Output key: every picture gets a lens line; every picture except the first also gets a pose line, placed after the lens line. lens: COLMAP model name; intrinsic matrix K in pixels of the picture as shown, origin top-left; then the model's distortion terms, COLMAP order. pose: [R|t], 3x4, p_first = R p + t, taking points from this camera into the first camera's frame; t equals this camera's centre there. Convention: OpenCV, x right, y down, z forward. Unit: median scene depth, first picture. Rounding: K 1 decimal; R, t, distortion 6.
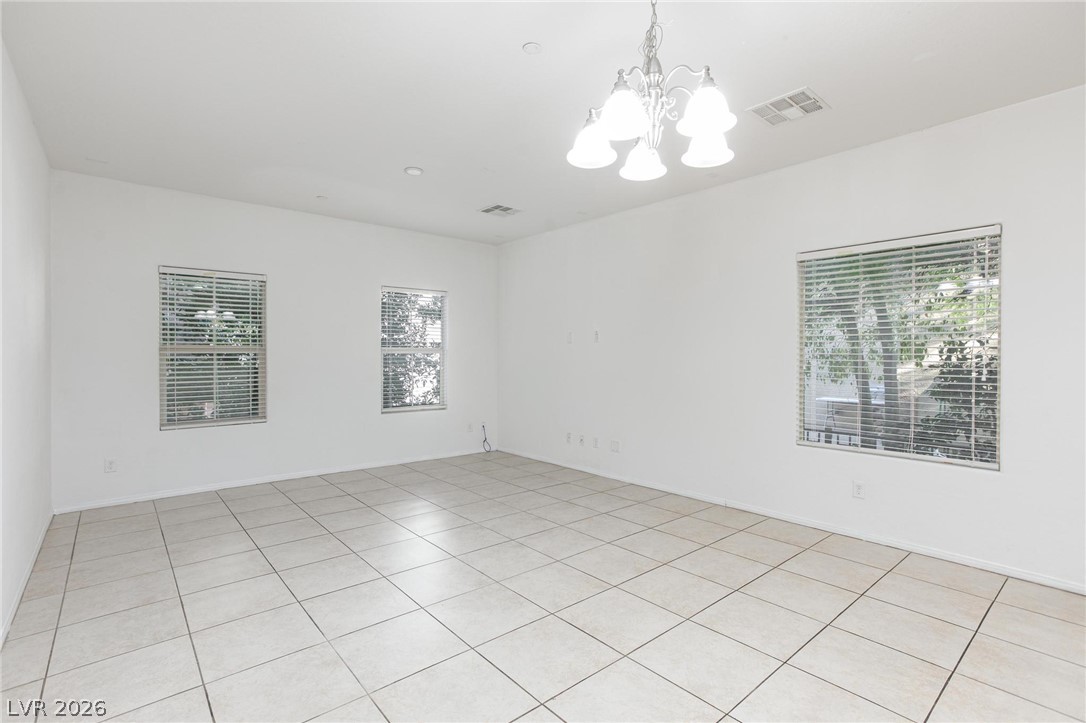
lens RADIAL K [[504.4, 0, 540.8], [0, 504.4, 360.8], [0, 0, 1]] dist [-0.004045, 0.002838]
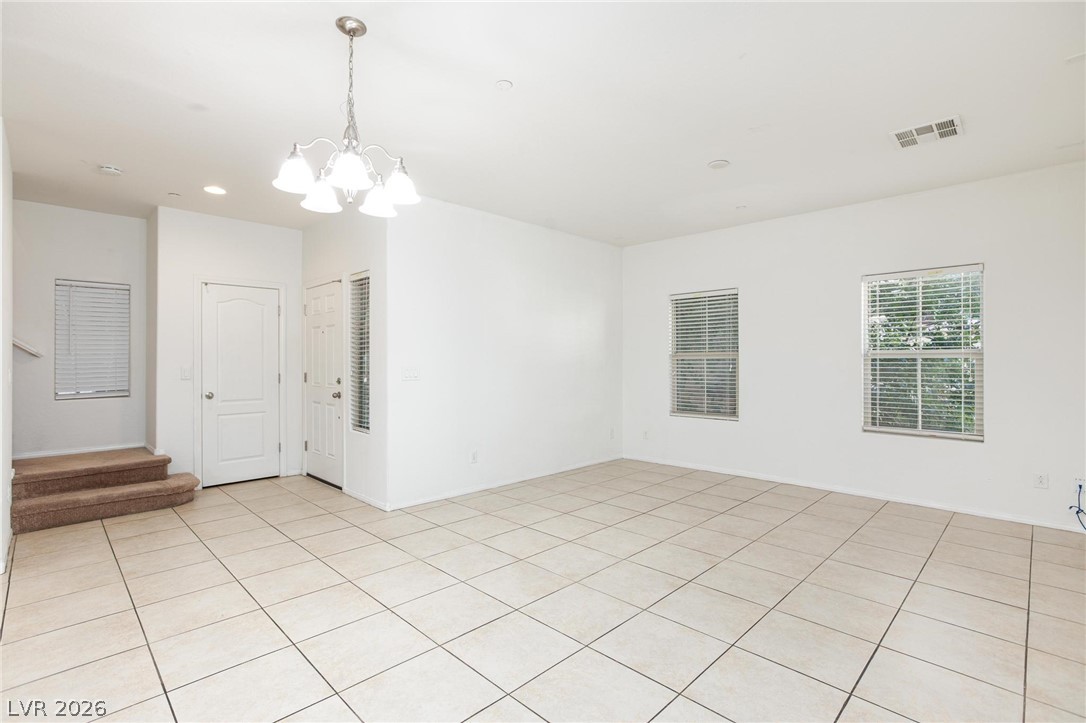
lens RADIAL K [[504.4, 0, 535.9], [0, 504.4, 361.5], [0, 0, 1]] dist [-0.004045, 0.002838]
pose [[0.077104, -0.005165, -0.997010, 0.648967], [-0.003402, 0.999979, -0.005444, -0.001097], [0.997017, 0.003812, 0.077085, 0.587289]]
